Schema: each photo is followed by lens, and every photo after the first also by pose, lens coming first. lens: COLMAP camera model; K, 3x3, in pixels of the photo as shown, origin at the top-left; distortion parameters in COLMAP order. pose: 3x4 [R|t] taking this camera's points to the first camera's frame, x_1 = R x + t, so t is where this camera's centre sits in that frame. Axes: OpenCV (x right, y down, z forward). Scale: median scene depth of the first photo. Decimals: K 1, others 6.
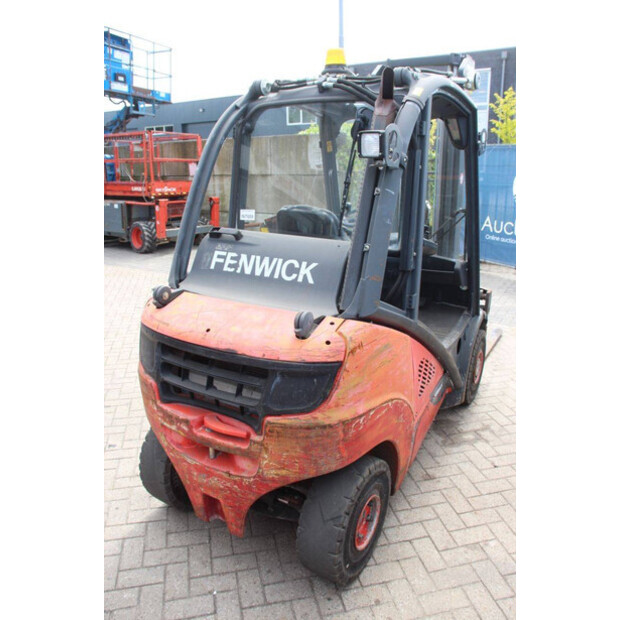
lens RADIAL K [[523.4, 0, 310.0], [0, 523.4, 310.0], [0, 0, 1]] dist [-0.132963, 0.013610]
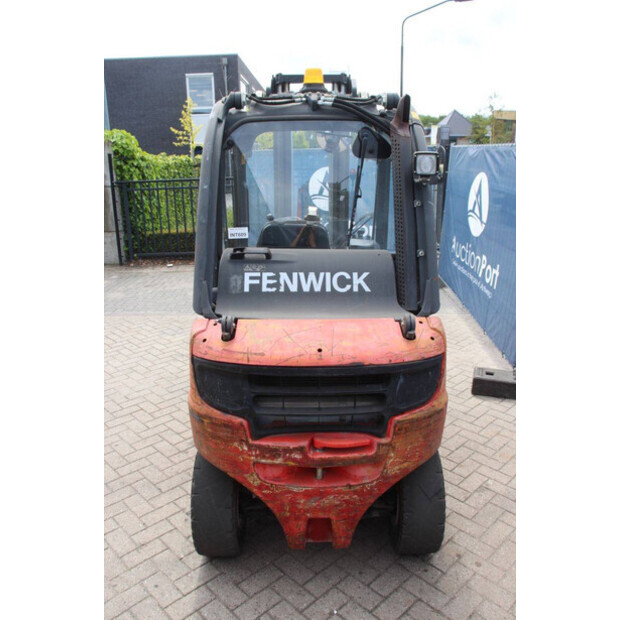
lens RADIAL K [[534.9, 0, 310.0], [0, 534.9, 310.0], [0, 0, 1]] dist [-0.119590, -0.003479]
pose [[0.843510, -0.147638, 0.516425, -0.651923], [0.154808, 0.987505, 0.029455, -0.062137], [-0.514321, 0.055101, 0.855826, 0.119572]]
